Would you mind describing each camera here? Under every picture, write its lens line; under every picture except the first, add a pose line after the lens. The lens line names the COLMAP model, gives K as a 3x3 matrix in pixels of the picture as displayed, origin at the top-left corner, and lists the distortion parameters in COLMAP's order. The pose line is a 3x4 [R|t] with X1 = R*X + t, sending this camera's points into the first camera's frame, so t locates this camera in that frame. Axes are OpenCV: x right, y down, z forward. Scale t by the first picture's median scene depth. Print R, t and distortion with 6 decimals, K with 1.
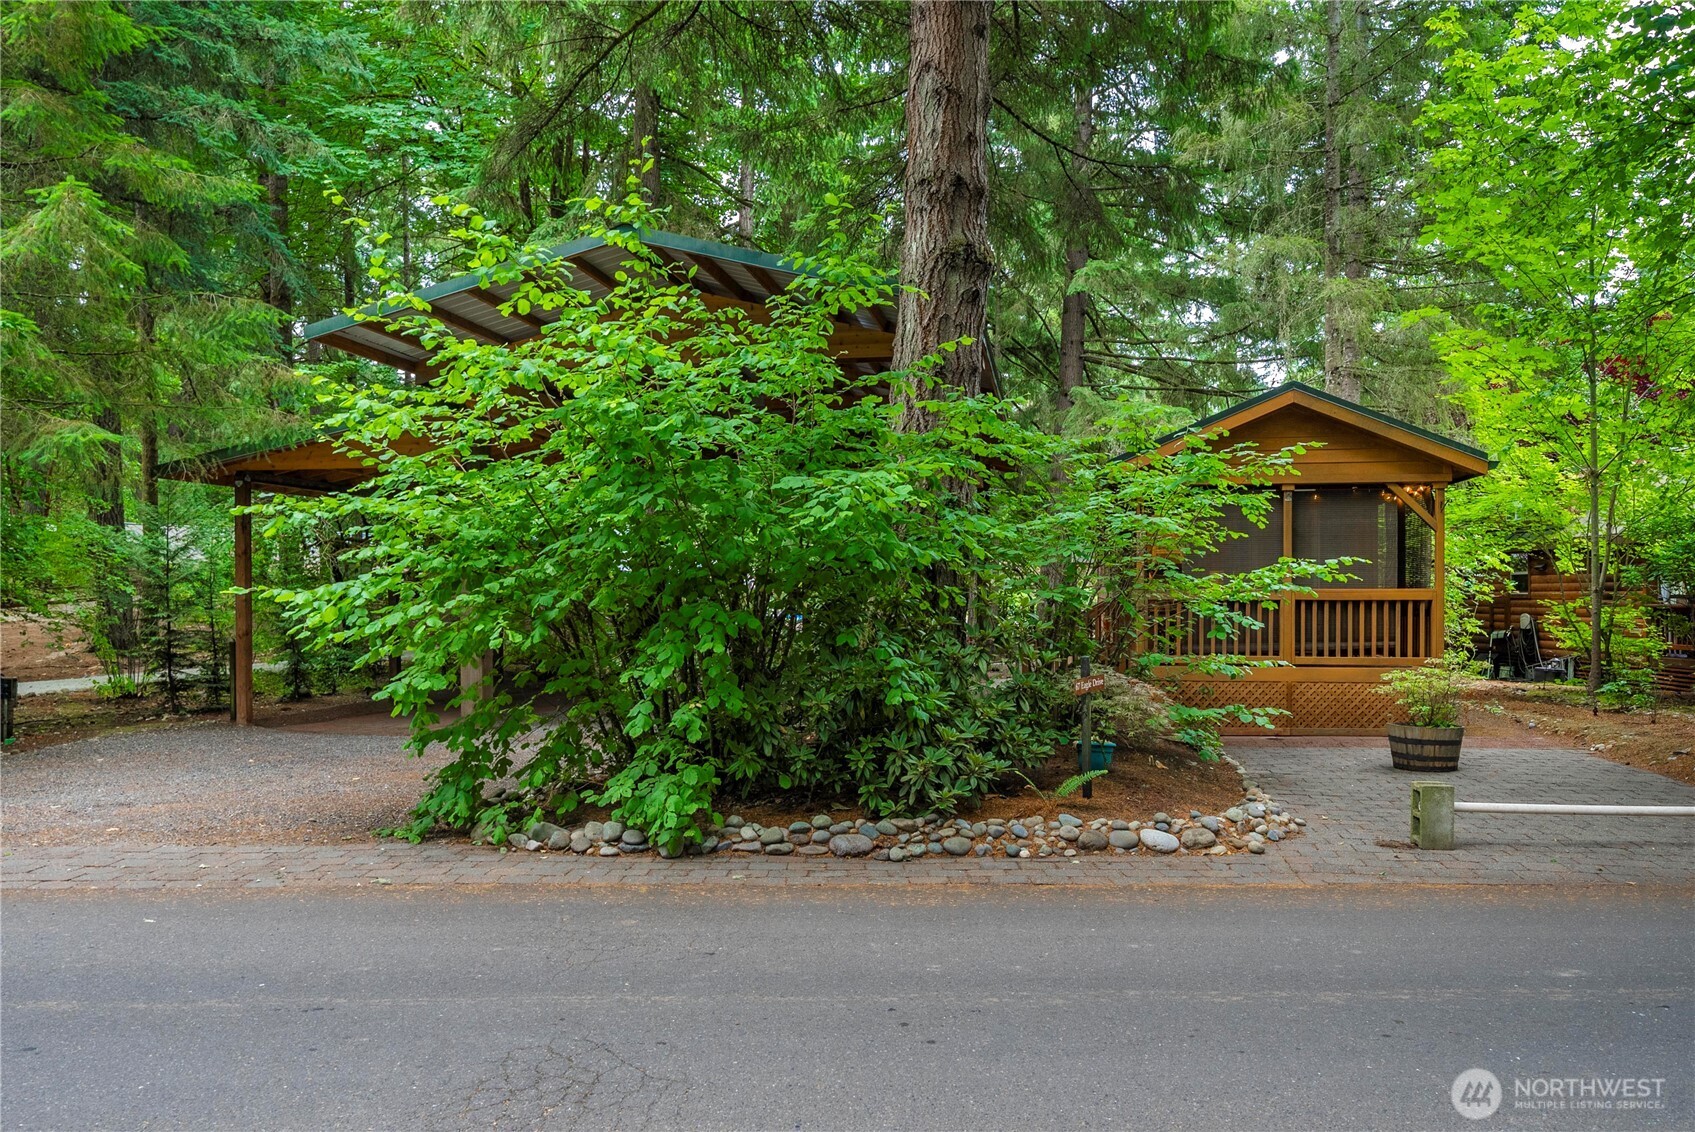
lens RADIAL K [[1221.4, 0, 847.5], [0, 1221.4, 577.4], [0, 0, 1]] dist [0.005415, 0.000421]
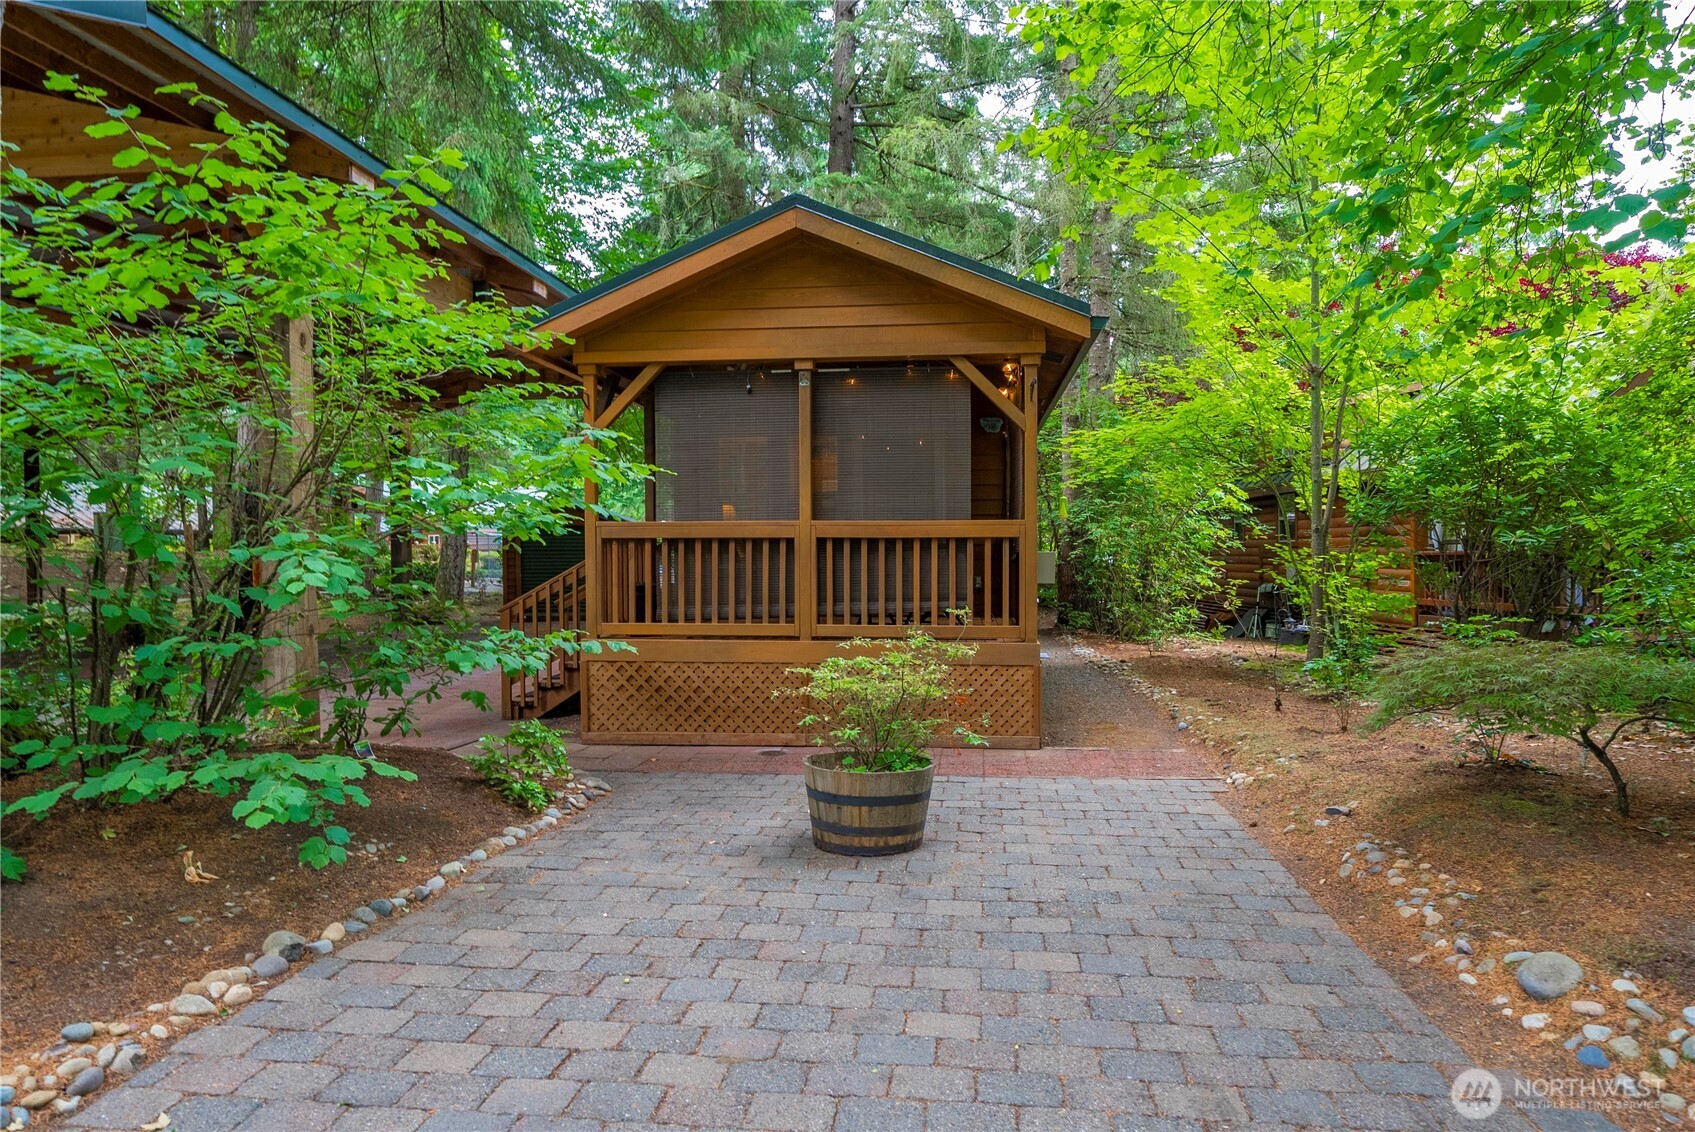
lens RADIAL K [[1020.9, 0, 845.9], [0, 1020.9, 550.0], [0, 0, 1]] dist [-0.007282, -0.000176]
pose [[0.999921, 0.001028, 0.012556, 0.376238], [-0.001173, 0.999933, 0.011526, 0.018952], [-0.012544, -0.011540, 0.999855, 0.456034]]
